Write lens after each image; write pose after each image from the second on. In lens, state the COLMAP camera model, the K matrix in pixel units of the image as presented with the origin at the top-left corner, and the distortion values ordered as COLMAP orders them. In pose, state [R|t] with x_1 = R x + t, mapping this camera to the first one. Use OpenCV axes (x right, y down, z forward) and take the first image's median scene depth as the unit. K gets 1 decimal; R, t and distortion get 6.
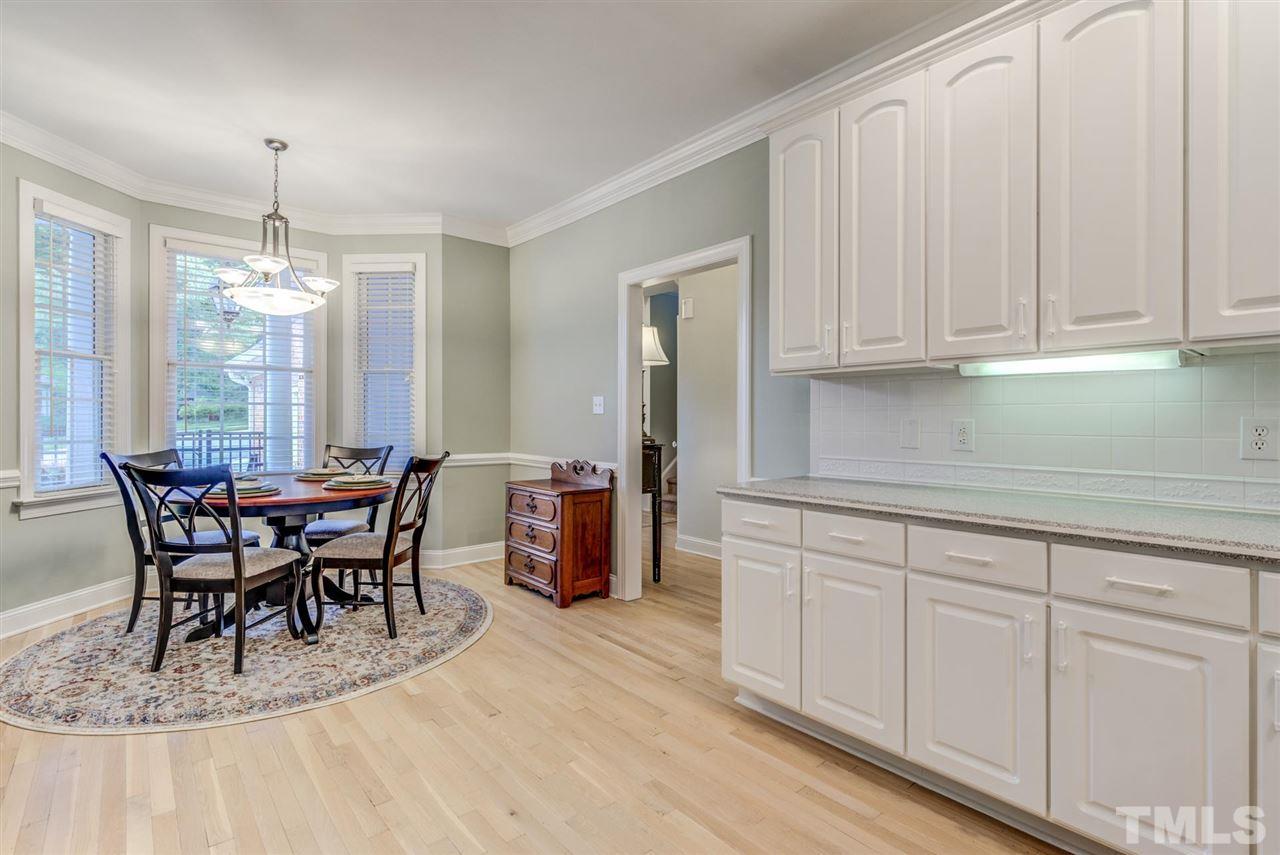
lens RADIAL K [[609.3, 0, 638.5], [0, 609.3, 417.6], [0, 0, 1]] dist [0.012052, -0.000704]
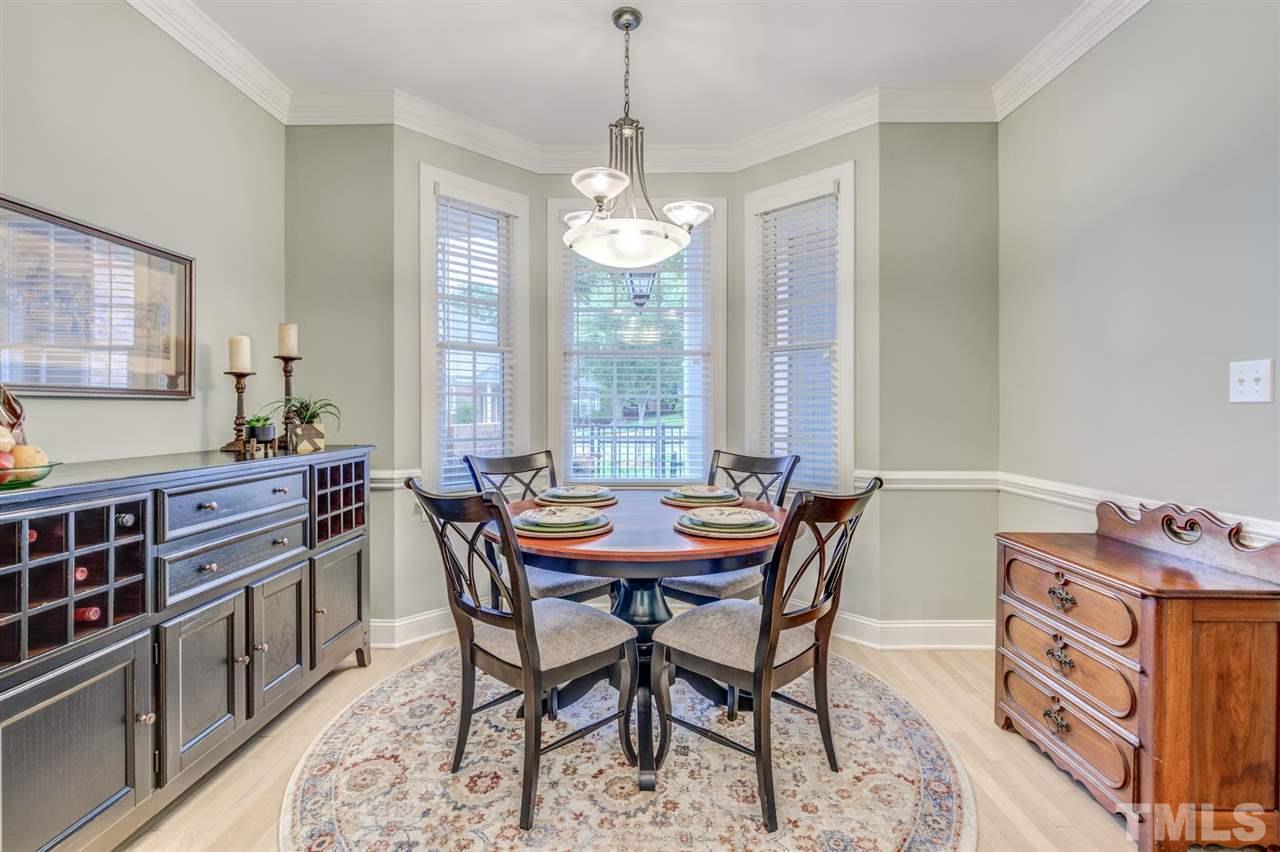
lens RADIAL K [[603.0, 0, 639.1], [0, 603.0, 414.9], [0, 0, 1]] dist [0.000042, 0.000011]
pose [[0.754173, 0.000658, -0.656675, -0.133011], [0.003328, 0.999983, 0.004824, -0.001462], [0.656667, -0.005824, 0.754158, 0.492062]]
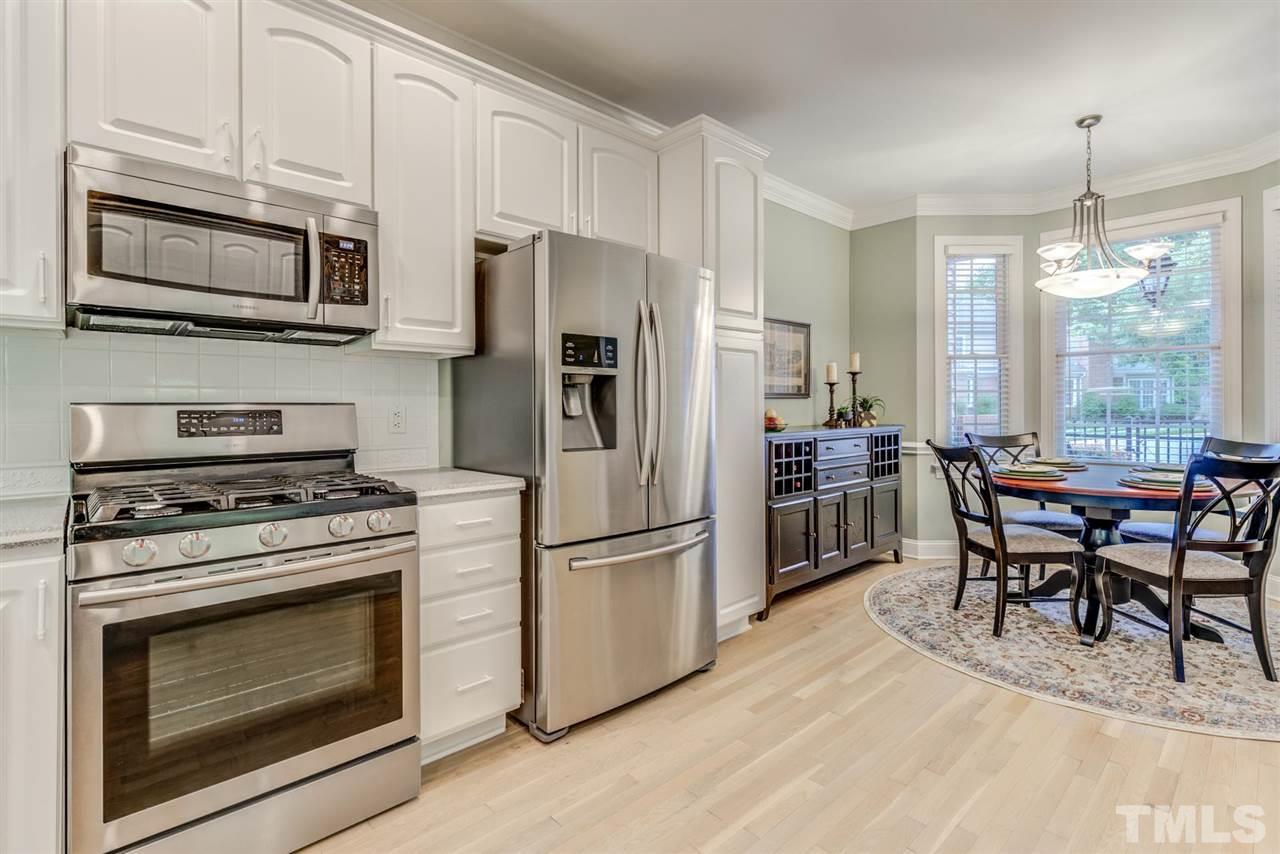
lens RADIAL K [[606.3, 0, 642.3], [0, 606.3, 405.6], [0, 0, 1]] dist [-0.001550, -0.000961]
pose [[0.055717, -0.004051, -0.998438, 0.318784], [0.006100, 0.999974, -0.003717, 0.001942], [0.998428, -0.005883, 0.055740, 0.242990]]
